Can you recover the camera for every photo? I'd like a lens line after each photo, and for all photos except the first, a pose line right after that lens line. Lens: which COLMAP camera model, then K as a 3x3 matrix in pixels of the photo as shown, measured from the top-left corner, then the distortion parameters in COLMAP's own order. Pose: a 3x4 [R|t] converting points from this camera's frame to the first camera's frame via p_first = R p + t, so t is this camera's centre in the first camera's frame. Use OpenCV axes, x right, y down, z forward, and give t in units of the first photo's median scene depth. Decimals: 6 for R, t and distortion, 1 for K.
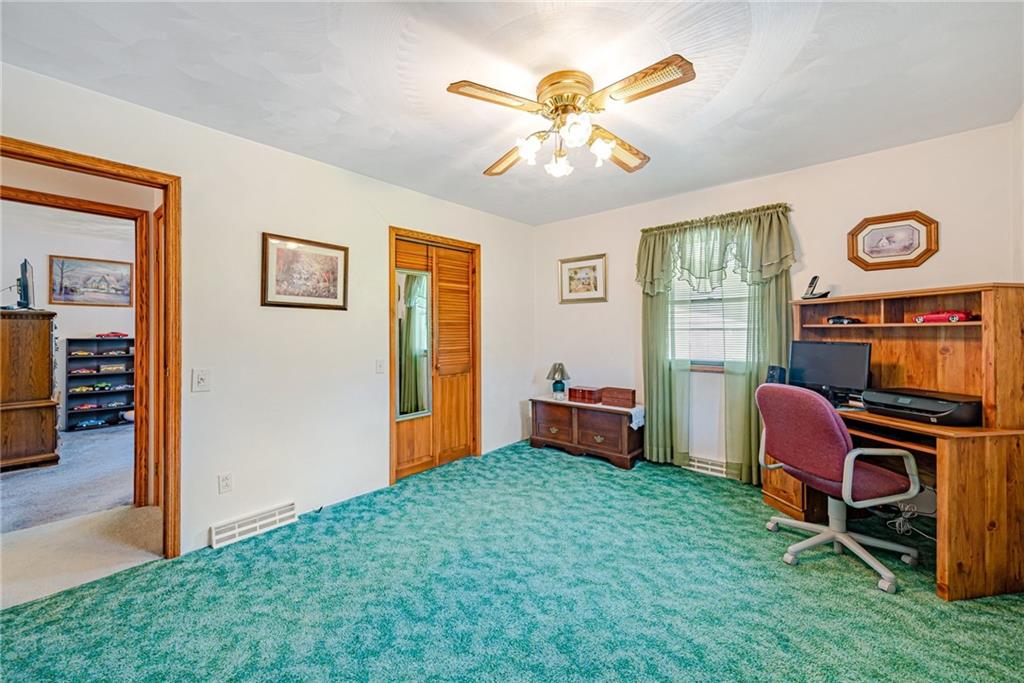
lens RADIAL K [[409.9, 0, 512.9], [0, 409.9, 338.5], [0, 0, 1]] dist [0.015162, -0.005399]
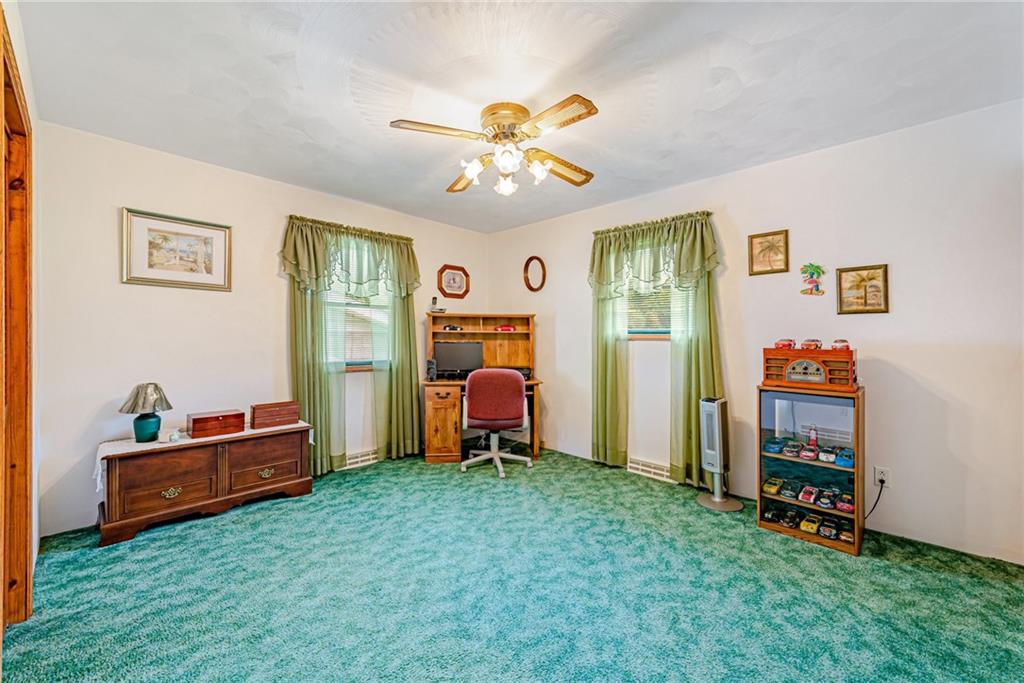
lens RADIAL K [[409.9, 0, 512.9], [0, 409.9, 338.5], [0, 0, 1]] dist [0.015162, -0.005399]
pose [[0.042823, 0.000039, 0.999083, -0.598001], [0.008253, 0.999966, -0.000393, -0.001491], [-0.999049, 0.008262, 0.042821, 0.565255]]
